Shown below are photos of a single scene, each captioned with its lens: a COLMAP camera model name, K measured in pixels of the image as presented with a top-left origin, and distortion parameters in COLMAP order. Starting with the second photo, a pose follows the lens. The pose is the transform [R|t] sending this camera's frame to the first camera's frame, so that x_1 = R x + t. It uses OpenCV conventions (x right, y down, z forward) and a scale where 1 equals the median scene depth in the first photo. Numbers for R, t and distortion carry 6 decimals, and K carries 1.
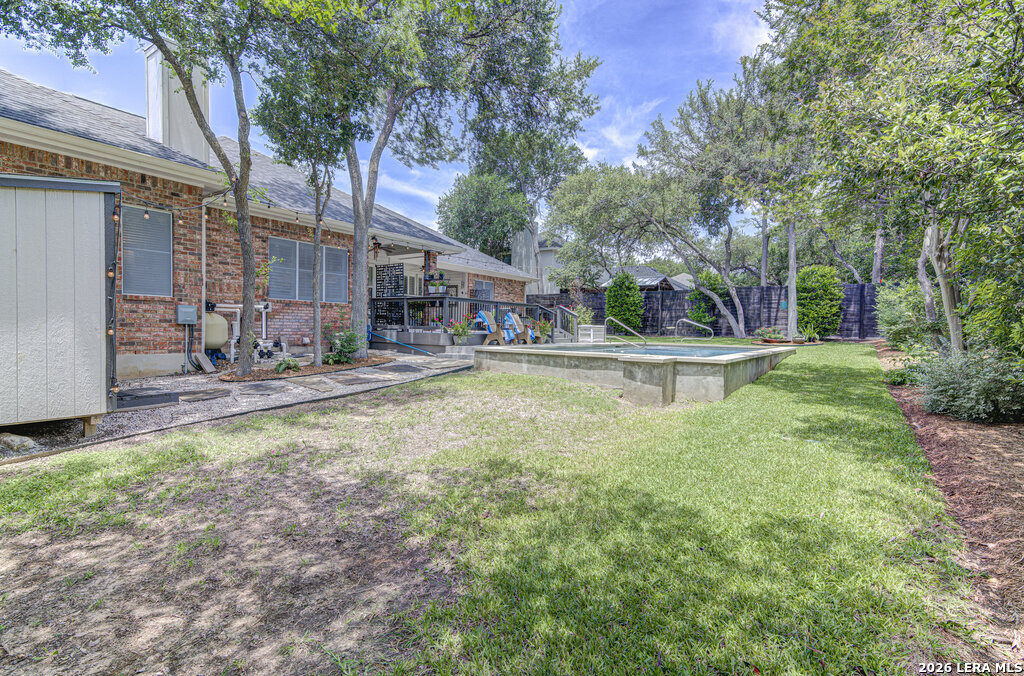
lens RADIAL K [[471.4, 0, 517.3], [0, 471.4, 337.1], [0, 0, 1]] dist [0.020295, -0.002298]
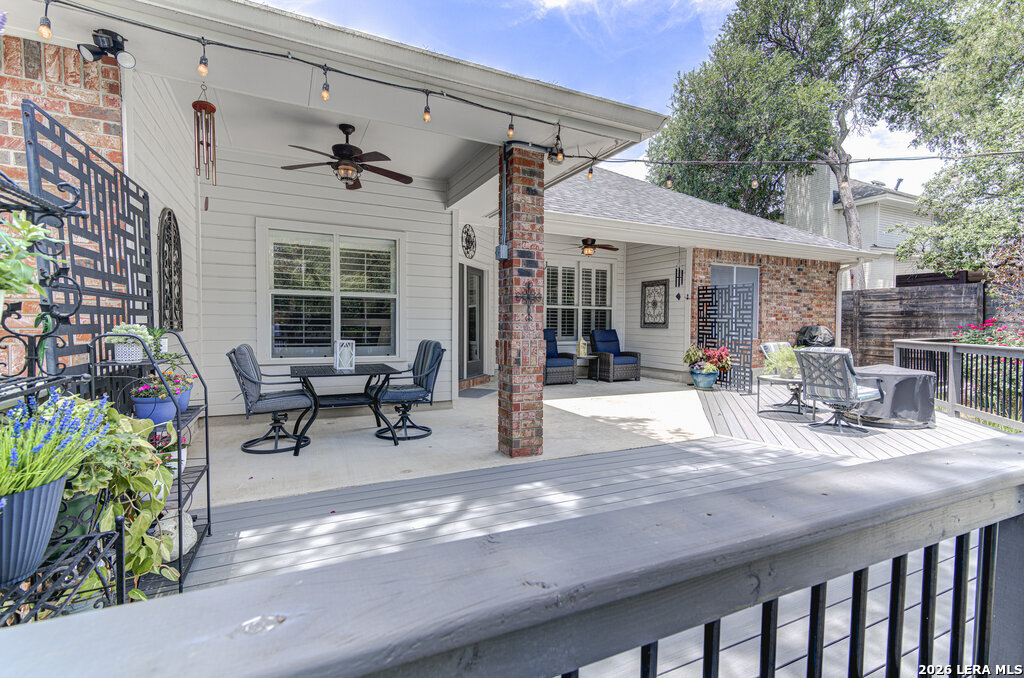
lens RADIAL K [[471.4, 0, 516.0], [0, 471.4, 340.3], [0, 0, 1]] dist [0.020295, -0.002298]
pose [[0.882434, 0.000547, -0.470436, -0.047470], [0.001440, 0.999992, 0.003863, -0.058359], [0.470434, -0.004086, 0.882426, 0.573145]]
